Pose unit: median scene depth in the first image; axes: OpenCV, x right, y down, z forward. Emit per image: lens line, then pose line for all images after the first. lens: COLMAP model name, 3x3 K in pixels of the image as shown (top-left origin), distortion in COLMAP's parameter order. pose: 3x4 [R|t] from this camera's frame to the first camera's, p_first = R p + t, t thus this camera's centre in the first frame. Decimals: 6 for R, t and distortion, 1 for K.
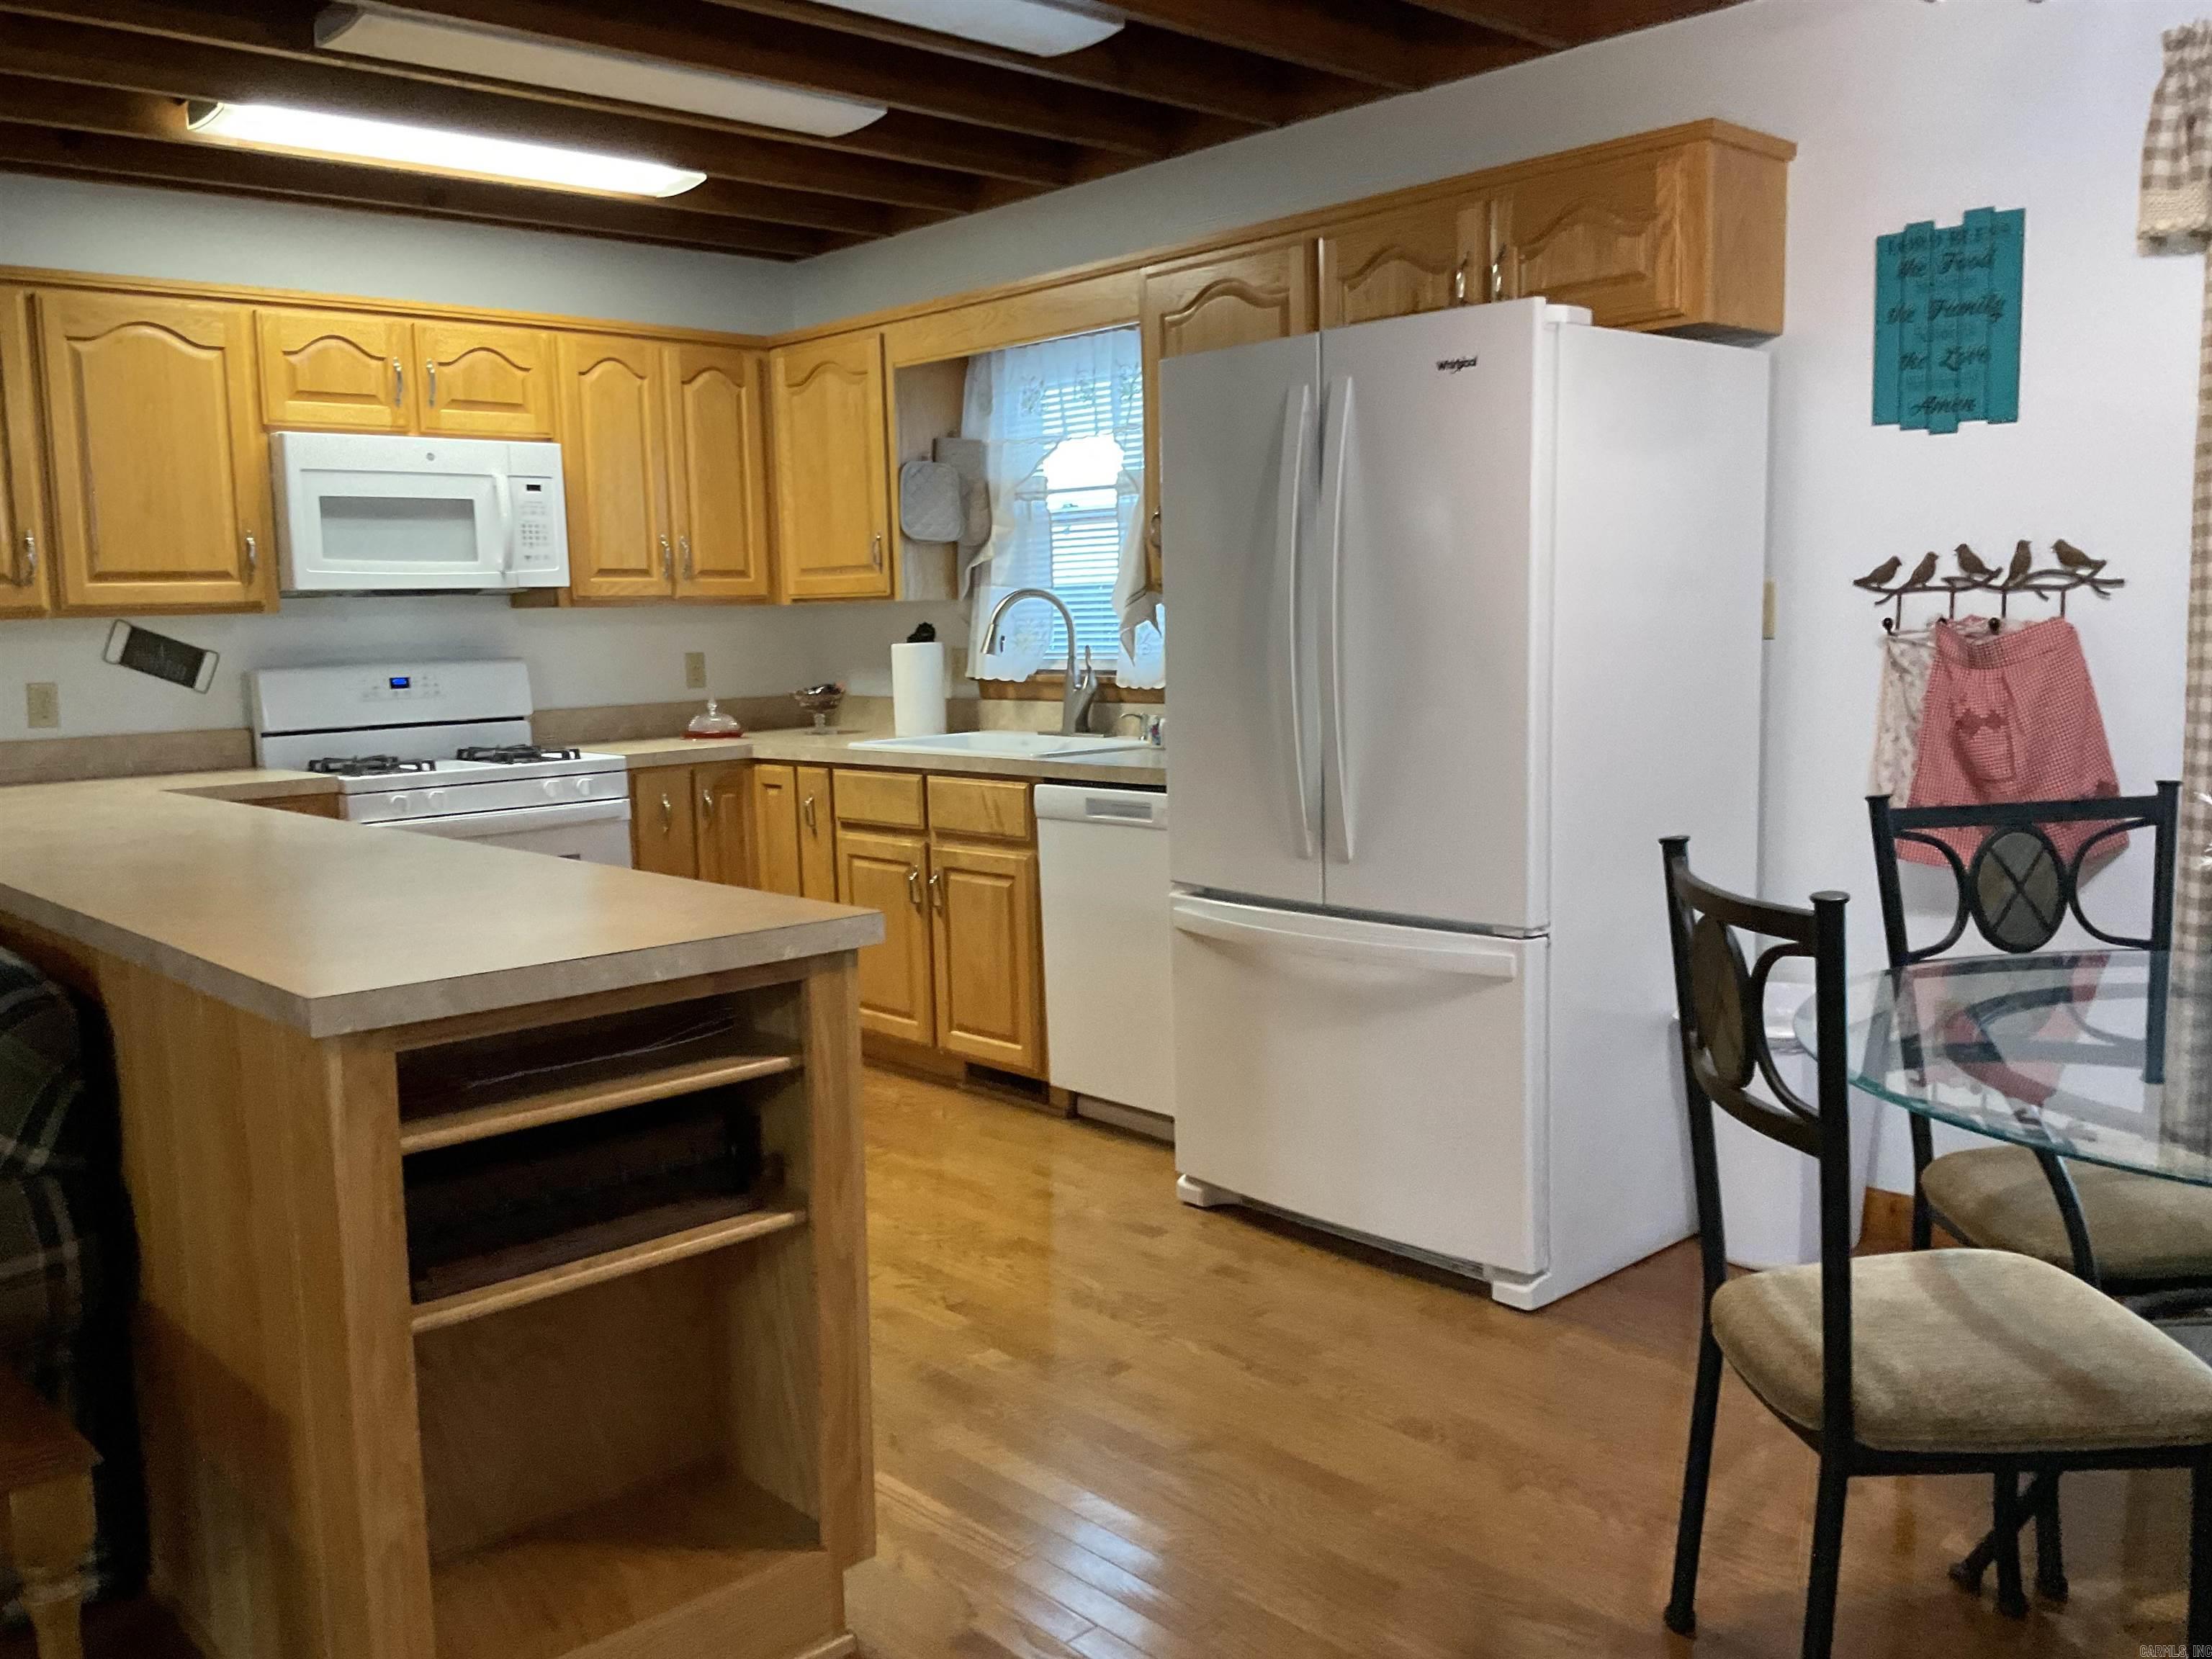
lens RADIAL K [[1834.9, 0, 1120.8], [0, 1834.9, 823.3], [0, 0, 1]] dist [0.122091, -0.210315]
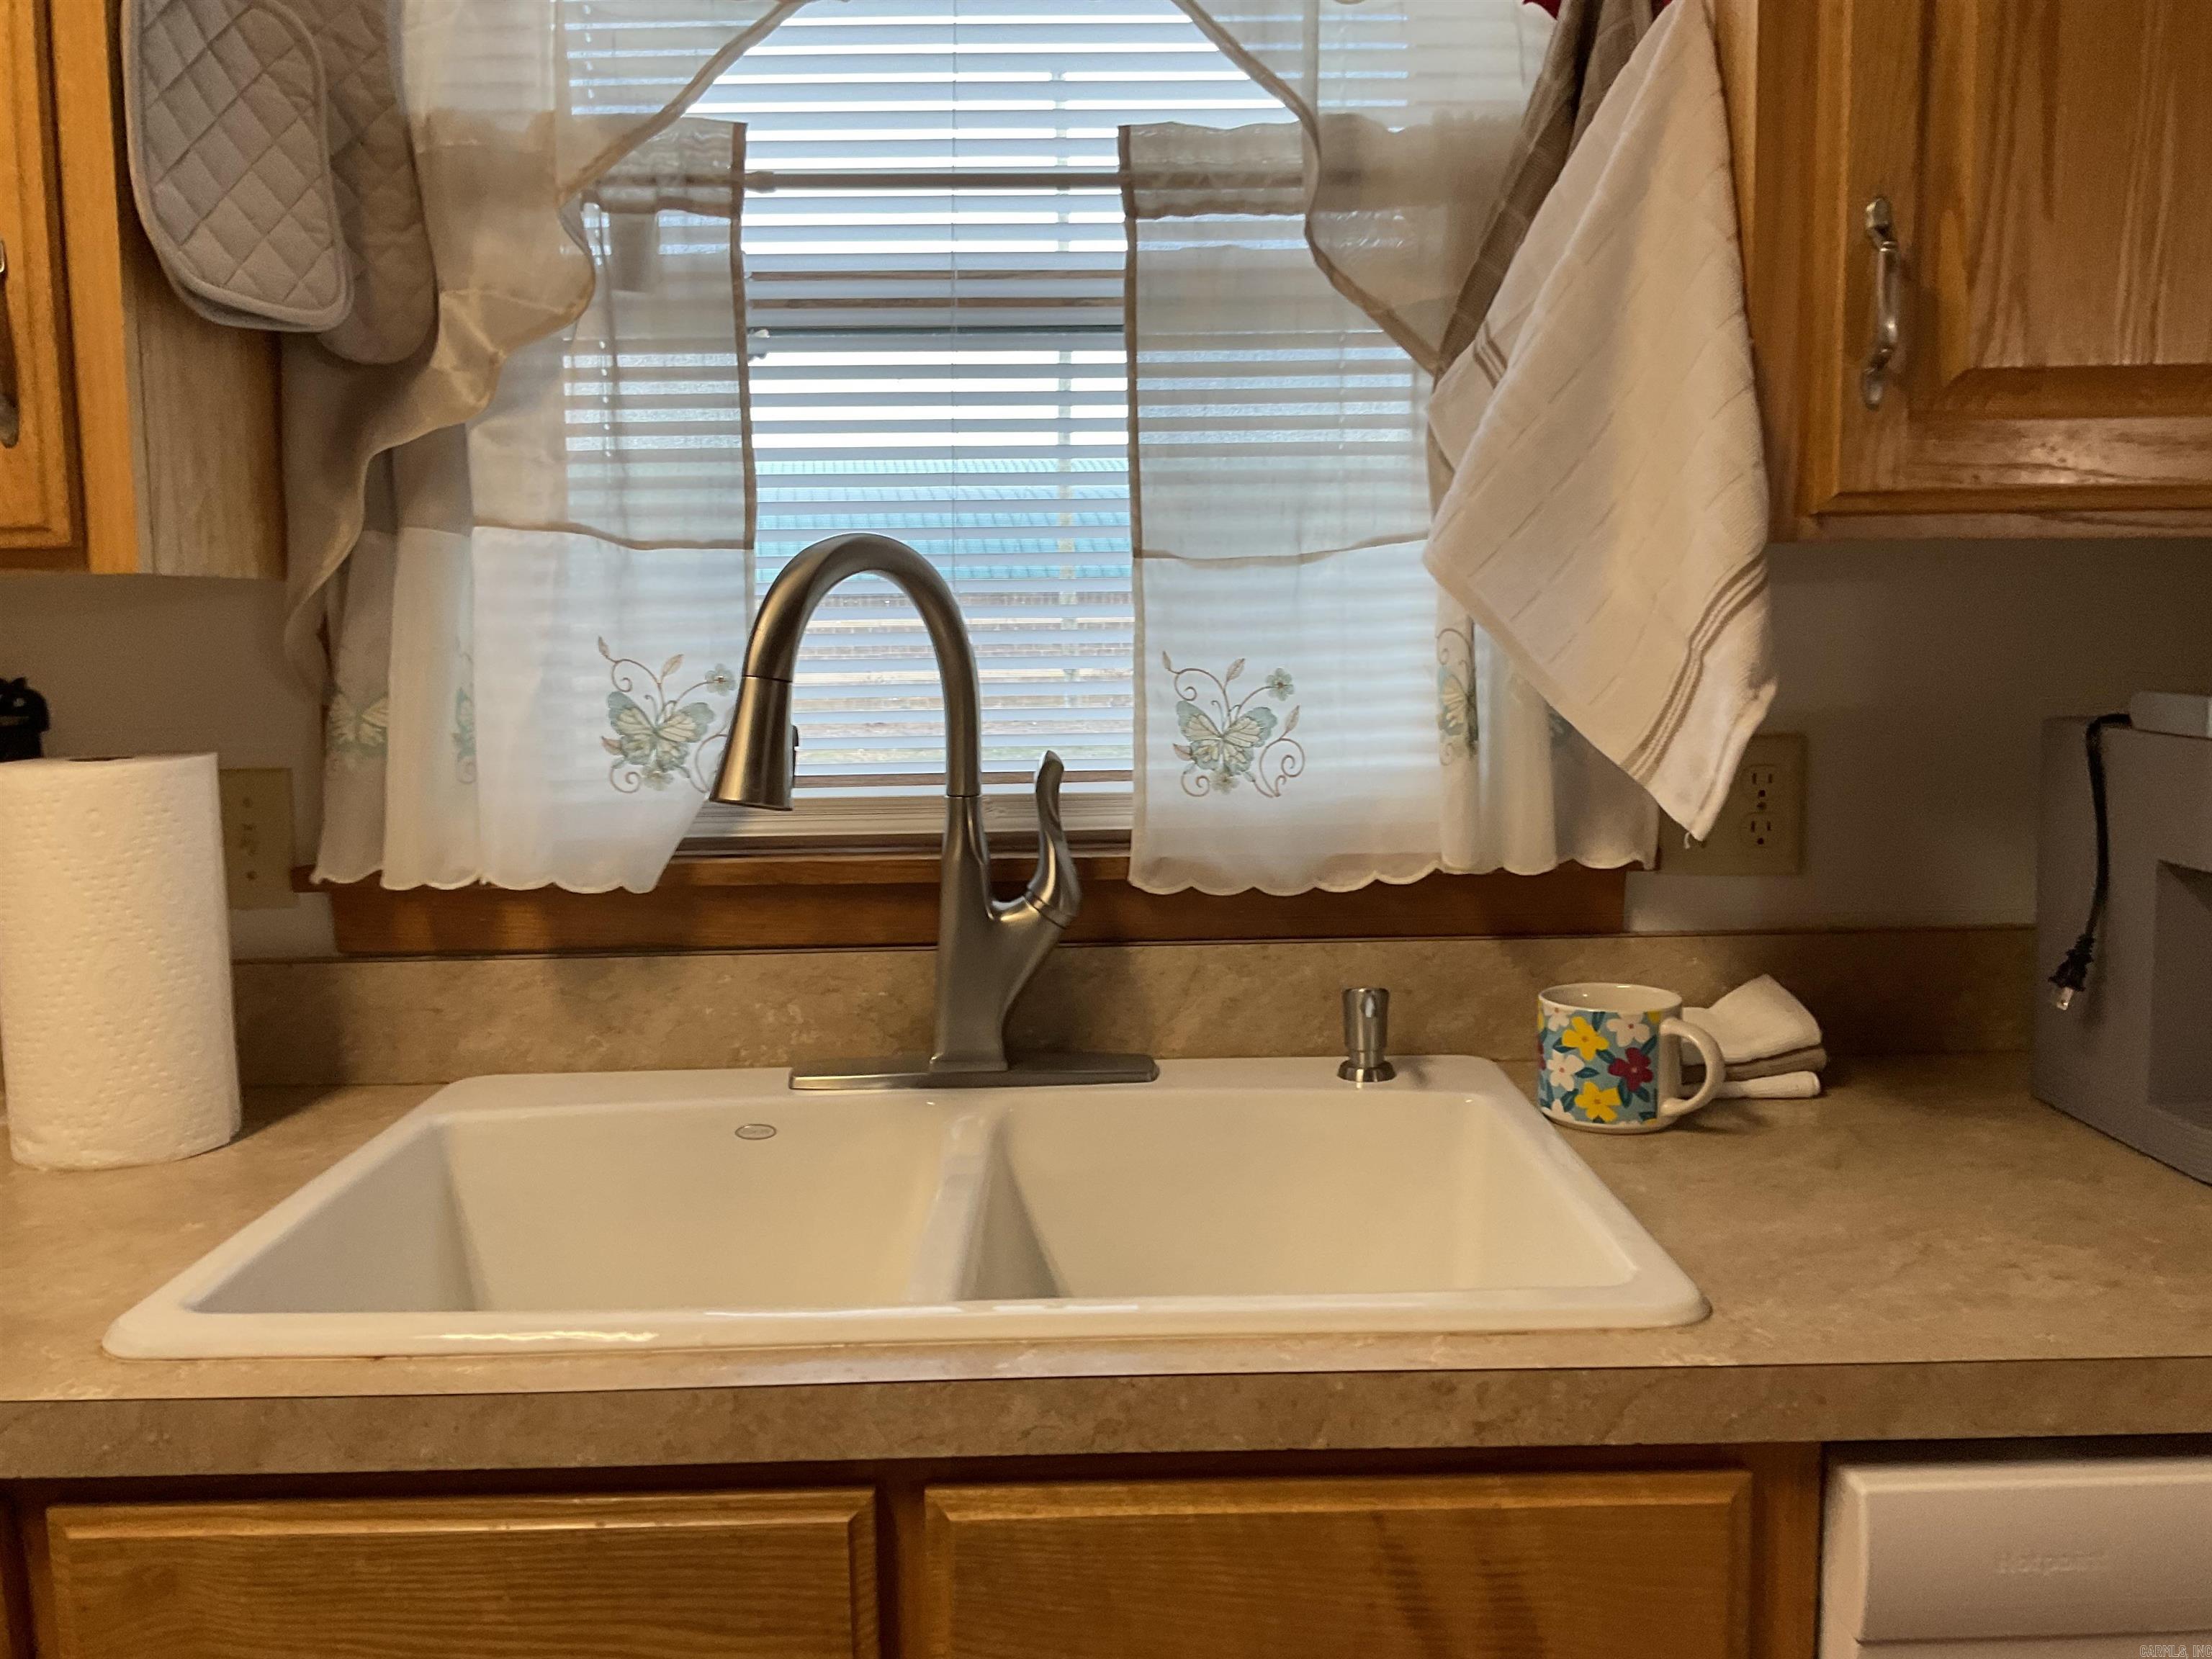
lens RADIAL K [[1834.9, 0, 1120.8], [0, 1834.9, 823.3], [0, 0, 1]] dist [0.122091, -0.210315]
pose [[0.674799, -0.063482, 0.735266, -0.220780], [0.087633, 0.996137, 0.005579, -0.089833], [-0.732780, 0.060669, 0.677756, 0.833232]]
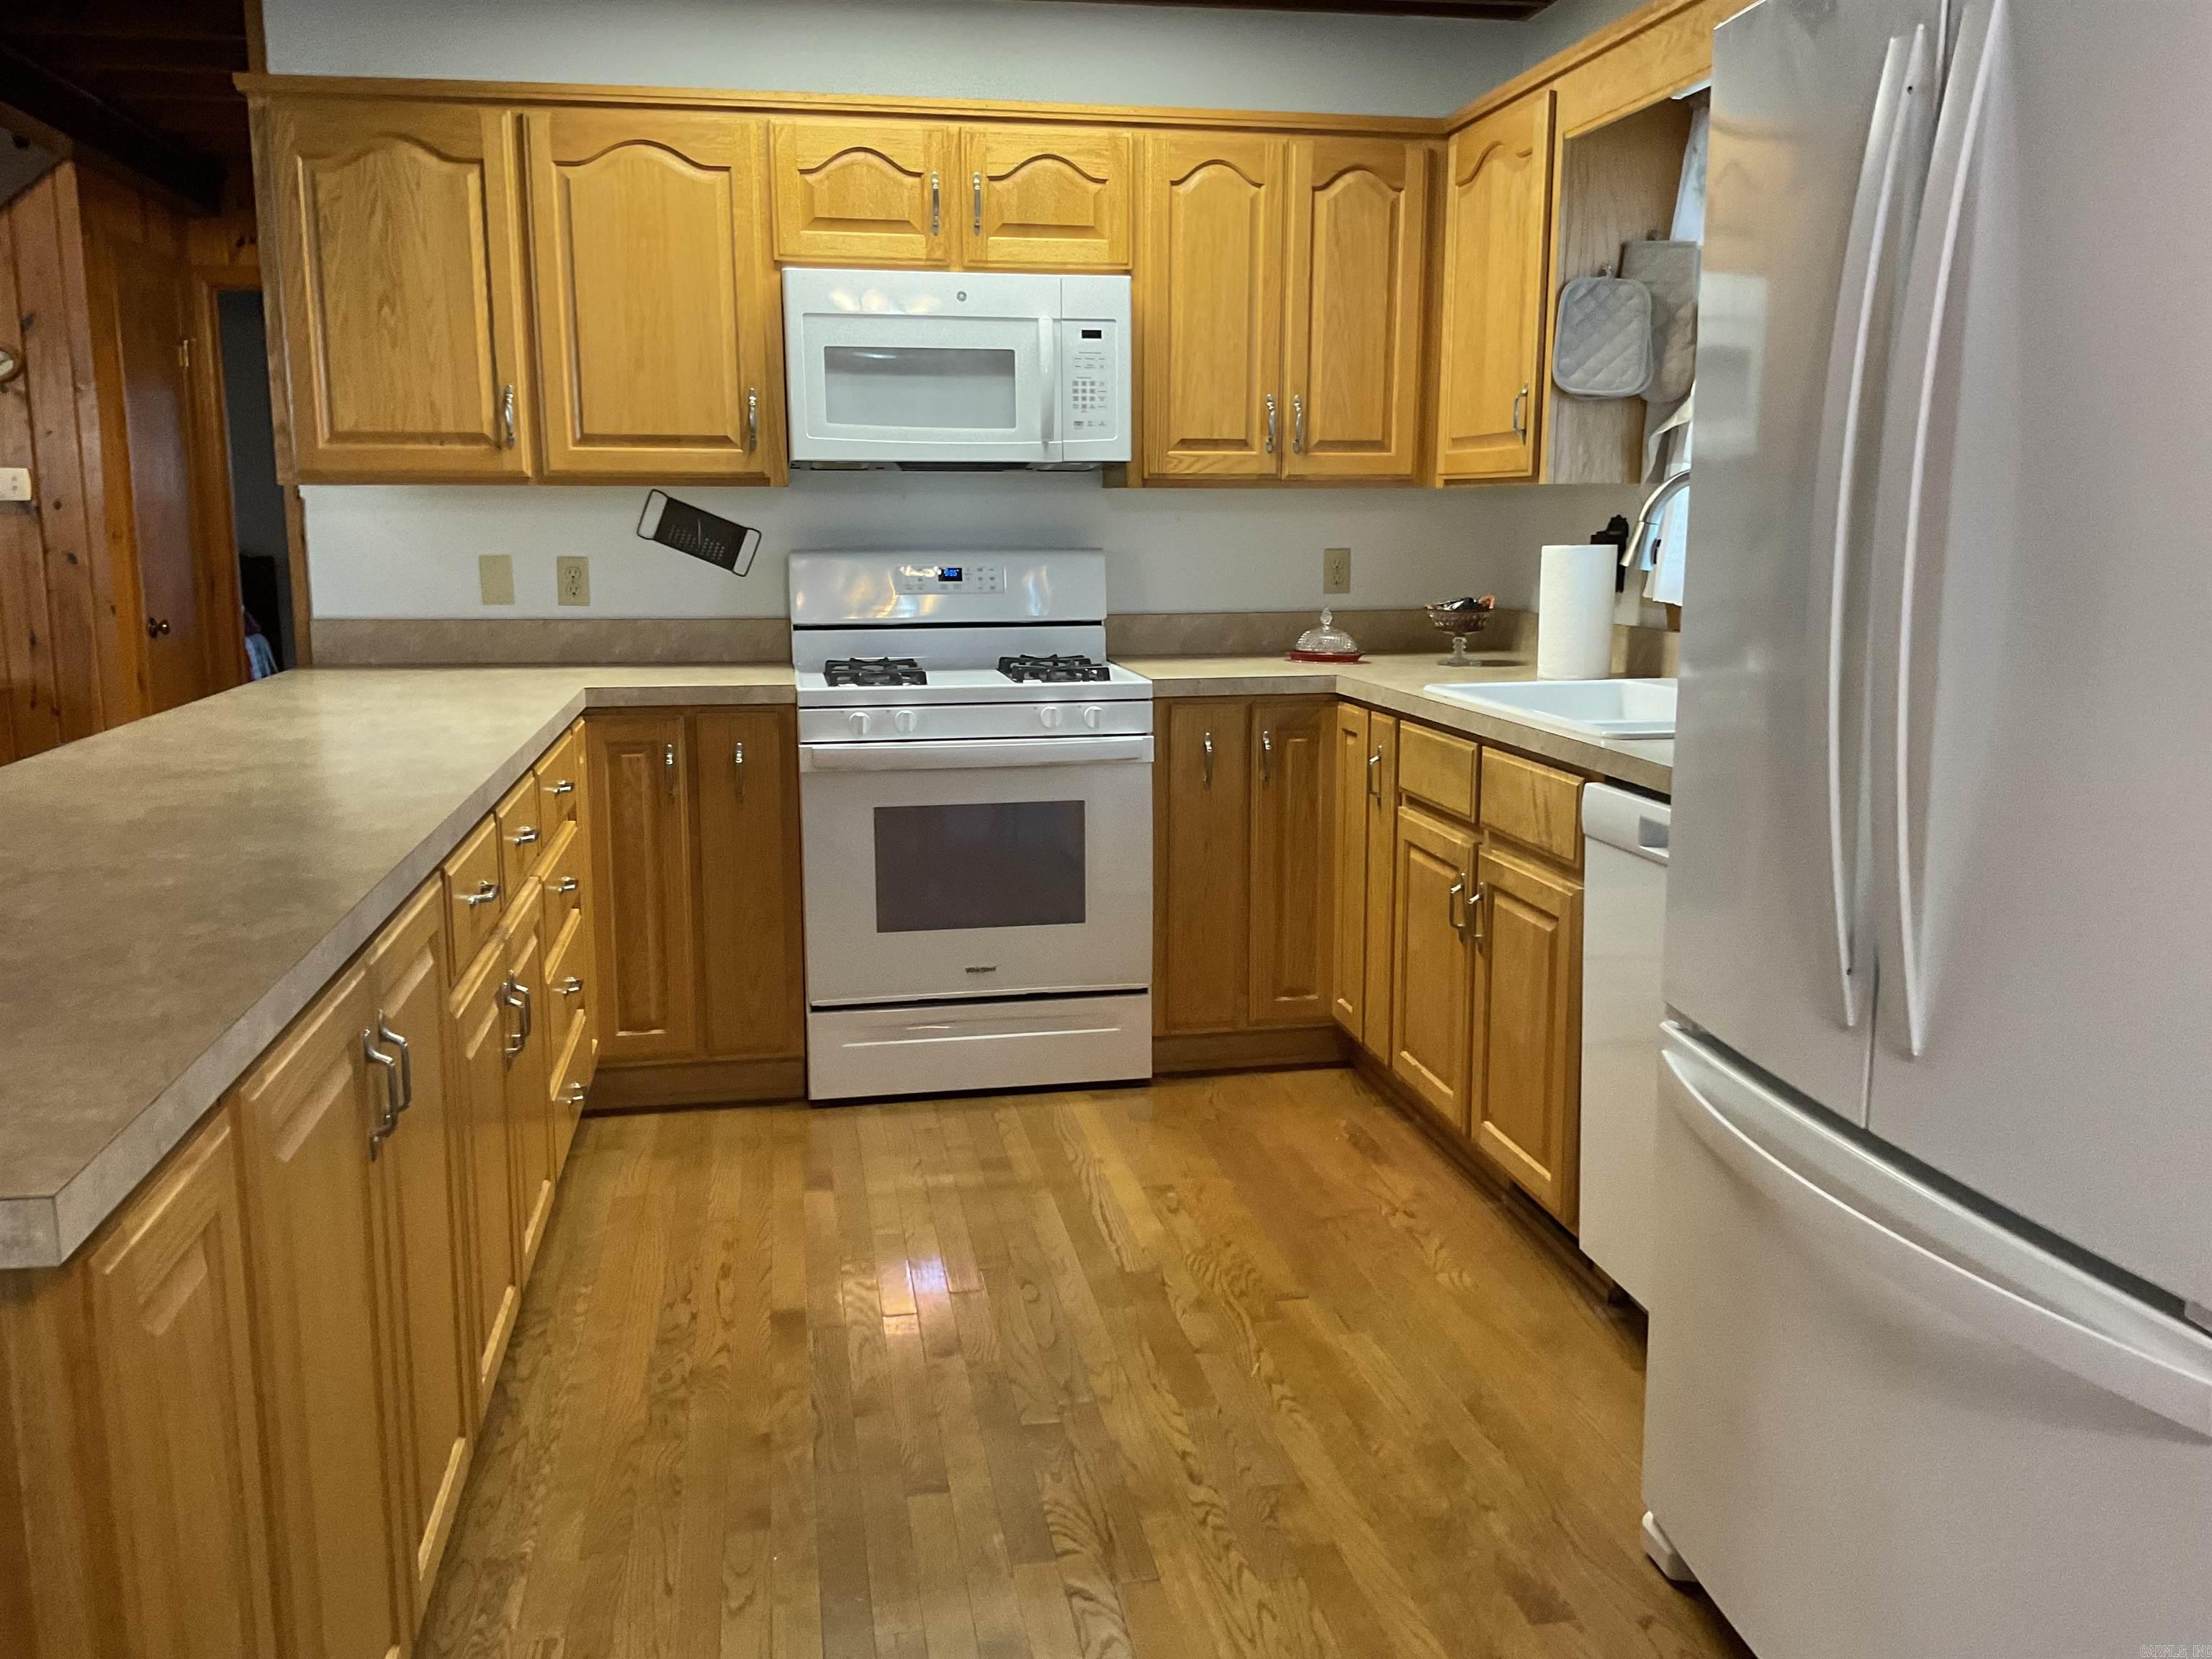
lens RADIAL K [[1815.7, 0, 1124.0], [0, 1815.7, 823.6], [0, 0, 1]] dist [0.208795, -0.556034]
pose [[0.846935, 0.116532, -0.518769, 0.132642], [-0.082774, 0.992688, 0.087854, -0.044521], [0.525213, -0.031466, 0.850389, 0.344833]]
